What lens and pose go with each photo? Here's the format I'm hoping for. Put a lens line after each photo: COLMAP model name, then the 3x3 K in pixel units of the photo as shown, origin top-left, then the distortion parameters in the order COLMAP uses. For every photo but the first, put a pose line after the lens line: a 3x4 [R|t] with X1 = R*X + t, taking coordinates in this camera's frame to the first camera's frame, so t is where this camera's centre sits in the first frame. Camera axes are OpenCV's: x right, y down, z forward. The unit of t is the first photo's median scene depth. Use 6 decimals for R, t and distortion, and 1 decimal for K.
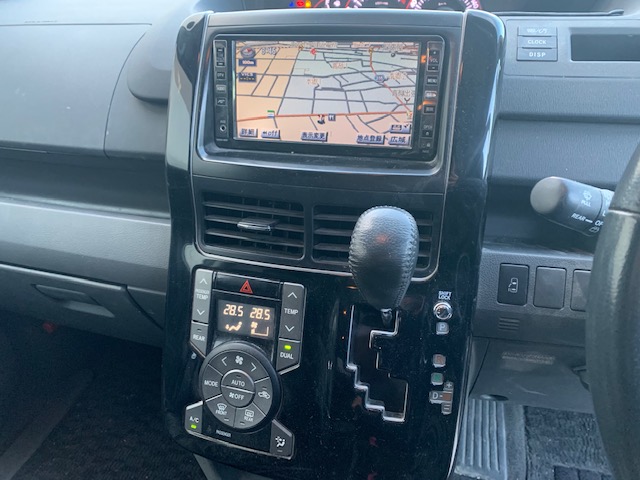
lens RADIAL K [[487.8, 0, 320.0], [0, 487.8, 240.0], [0, 0, 1]] dist [0.027470, -0.007939]
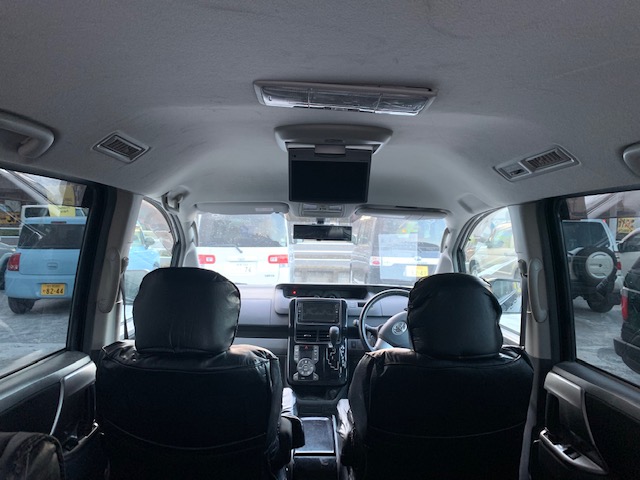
lens RADIAL K [[487.8, 0, 320.0], [0, 487.8, 240.0], [0, 0, 1]] dist [0.027470, -0.007939]
pose [[0.959477, 0.049009, 0.277492, -1.513393], [0.090351, 0.879261, -0.467694, 1.535883], [-0.266909, 0.473813, 0.839202, -3.969587]]
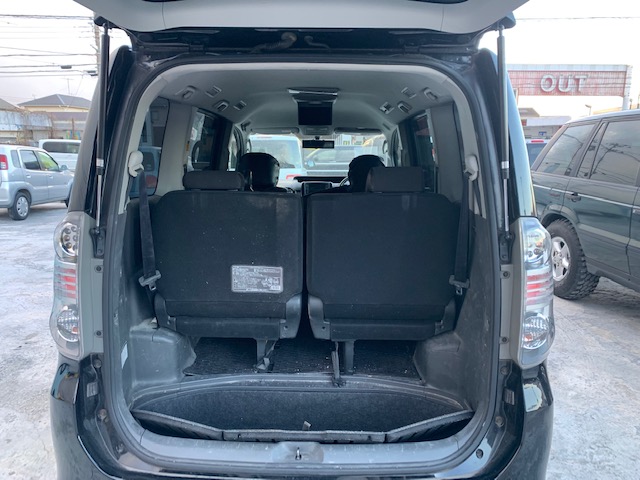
lens RADIAL K [[487.8, 0, 320.0], [0, 487.8, 240.0], [0, 0, 1]] dist [0.027470, -0.007939]
pose [[0.968372, 0.000107, 0.249510, -2.381034], [0.089274, 0.933651, -0.346880, 4.064770], [-0.232993, 0.358184, 0.904112, -7.562200]]
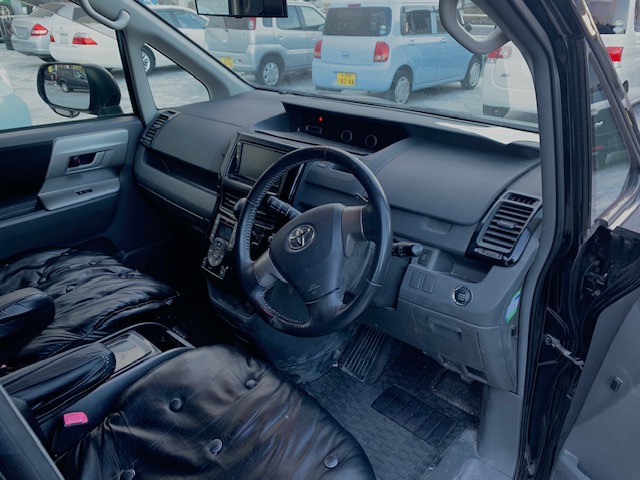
lens RADIAL K [[487.8, 0, 320.0], [0, 487.8, 240.0], [0, 0, 1]] dist [0.027470, -0.007939]
pose [[0.881821, 0.230388, -0.411477, 1.634043], [-0.259267, 0.965690, -0.014932, 0.102622], [0.393919, 0.119850, 0.911298, -1.523483]]
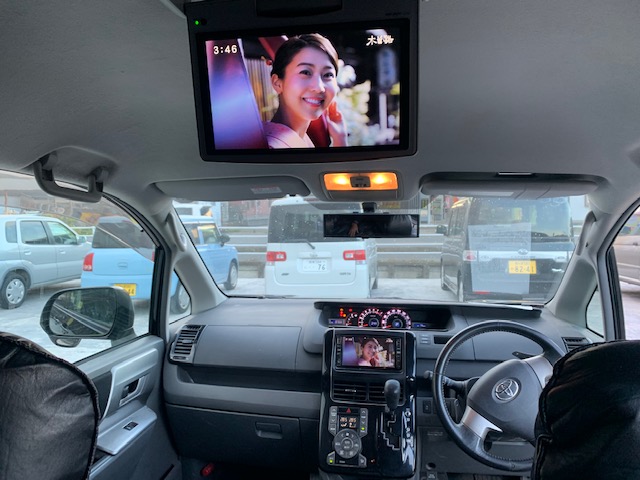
lens RADIAL K [[487.8, 0, 320.0], [0, 487.8, 240.0], [0, 0, 1]] dist [0.027470, -0.007939]
pose [[0.995311, 0.023952, 0.093712, -0.675331], [0.022346, 0.885704, -0.463713, 0.600764], [-0.094108, 0.463633, 0.881015, -2.401293]]
